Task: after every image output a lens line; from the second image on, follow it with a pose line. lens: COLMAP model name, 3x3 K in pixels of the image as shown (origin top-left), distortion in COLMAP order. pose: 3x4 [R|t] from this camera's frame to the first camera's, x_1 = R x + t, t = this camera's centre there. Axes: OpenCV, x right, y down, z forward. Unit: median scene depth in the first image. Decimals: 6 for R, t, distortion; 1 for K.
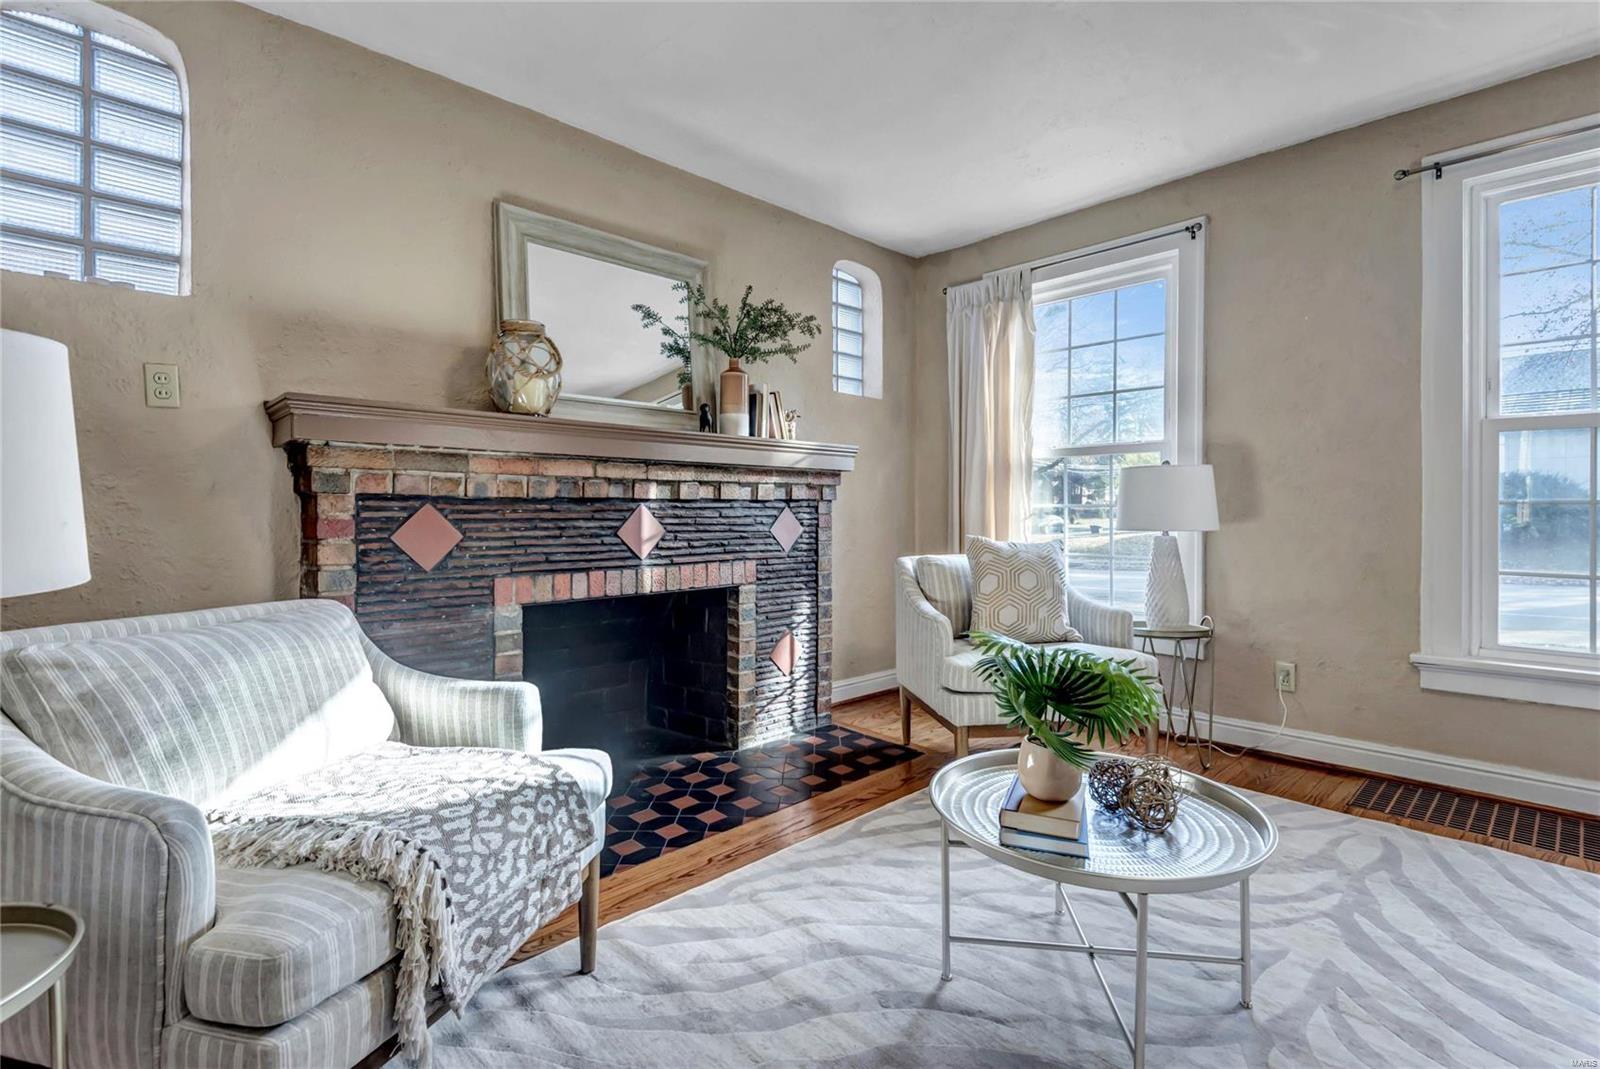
lens RADIAL K [[735.8, 0, 798.9], [0, 735.8, 519.4], [0, 0, 1]] dist [0.019398, -0.010419]
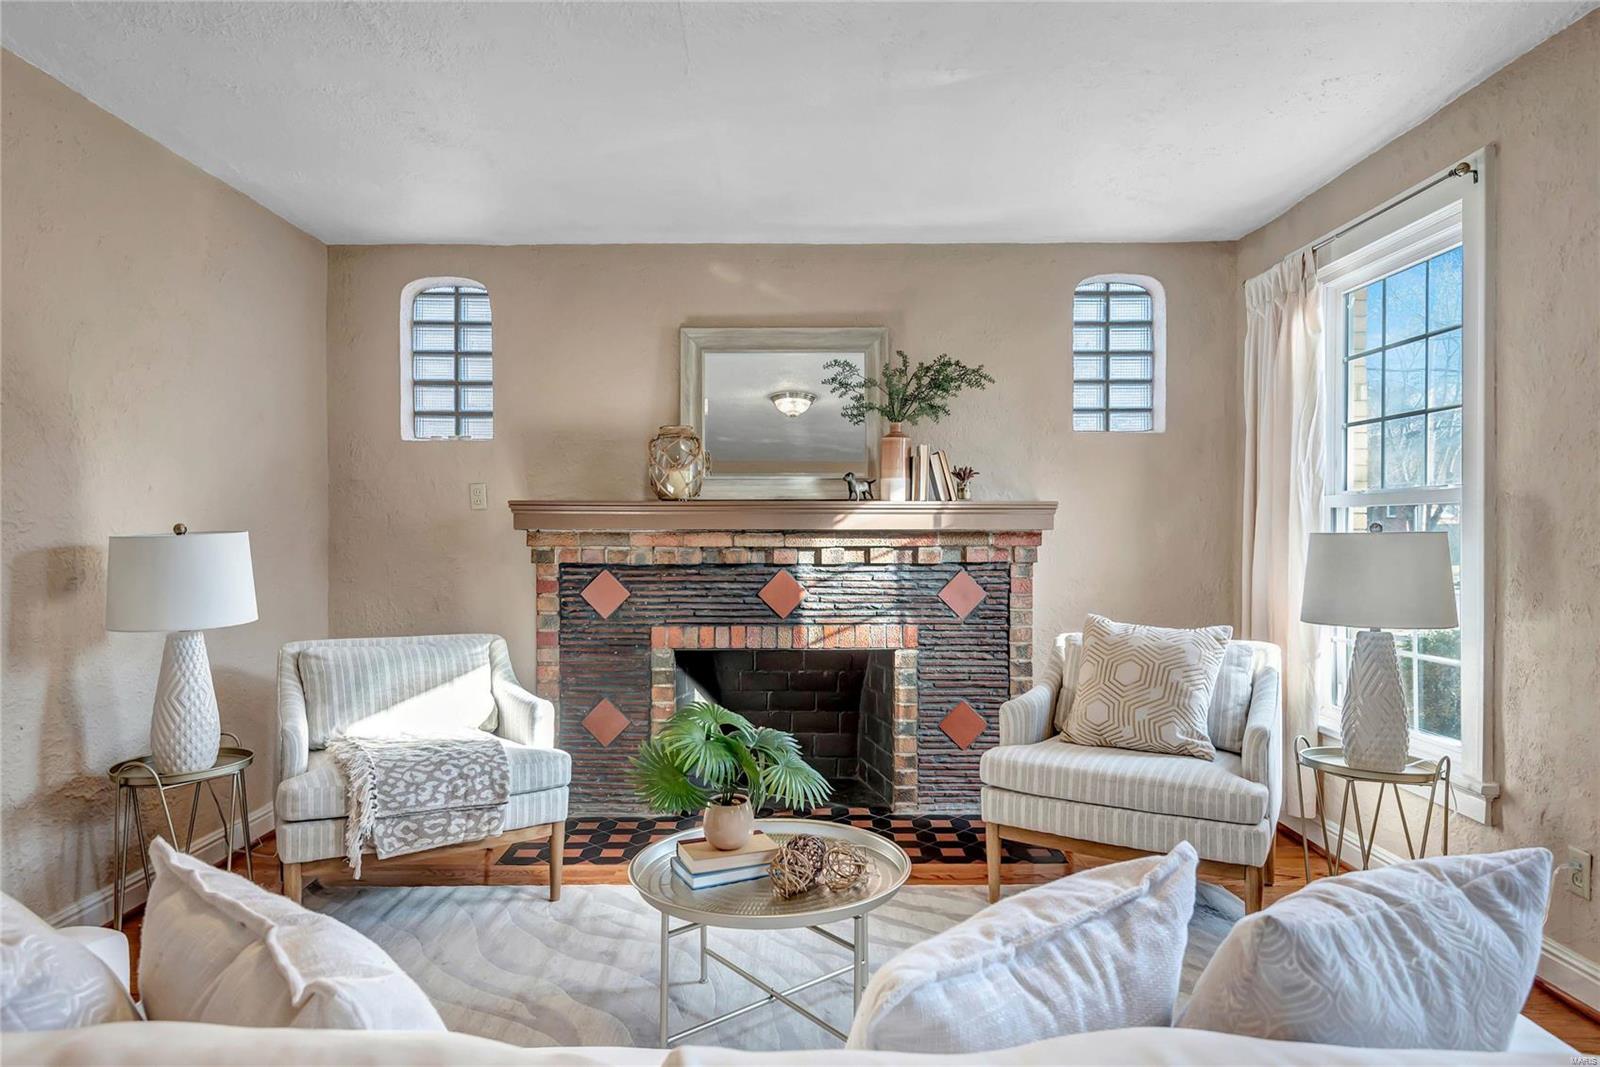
lens RADIAL K [[951.9, 0, 815.4], [0, 951.9, 534.6], [0, 0, 1]] dist [0.023953, -0.019790]
pose [[0.728775, 0.006238, -0.684725, 0.870235], [-0.008076, 0.999967, 0.000514, -0.078900], [0.684705, 0.005155, 0.728802, -0.023870]]
